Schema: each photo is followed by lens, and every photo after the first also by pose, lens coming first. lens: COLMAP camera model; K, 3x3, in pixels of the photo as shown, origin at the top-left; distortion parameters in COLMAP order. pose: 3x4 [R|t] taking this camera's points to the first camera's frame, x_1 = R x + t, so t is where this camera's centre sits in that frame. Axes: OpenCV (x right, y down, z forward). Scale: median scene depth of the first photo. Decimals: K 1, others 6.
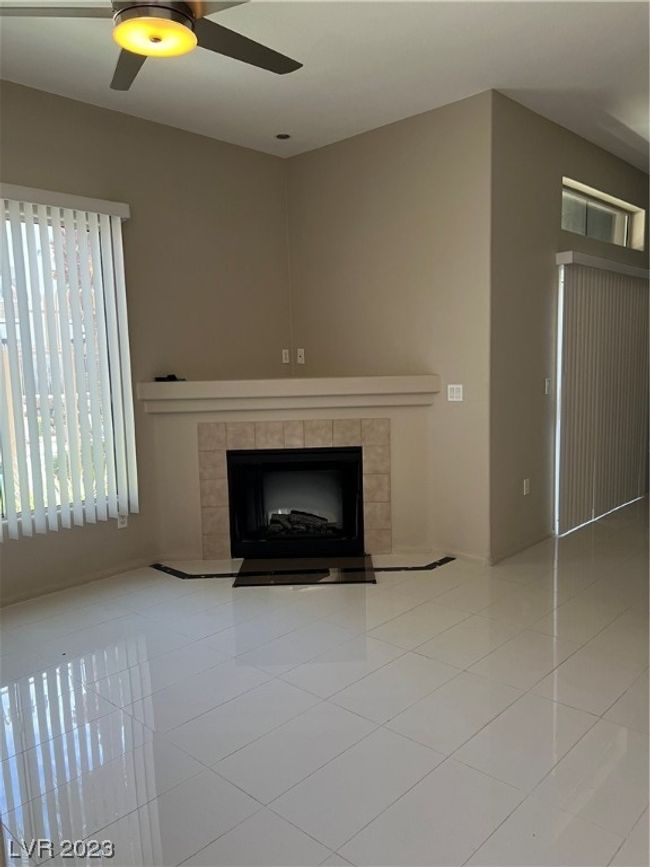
lens RADIAL K [[642.4, 0, 303.1], [0, 642.4, 428.2], [0, 0, 1]] dist [0.028715, -0.009469]
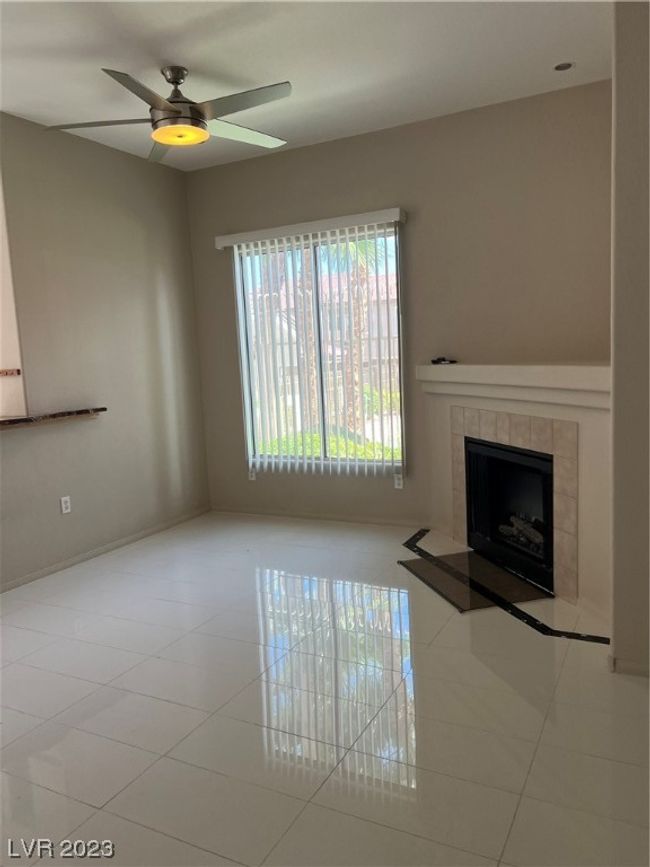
lens RADIAL K [[642.4, 0, 324.8], [0, 642.4, 430.2], [0, 0, 1]] dist [0.028715, -0.009469]
pose [[0.286263, 0.128222, -0.949533, 0.746734], [-0.076688, 0.990892, 0.110687, -0.066115], [0.955077, 0.041132, 0.293488, 0.511278]]
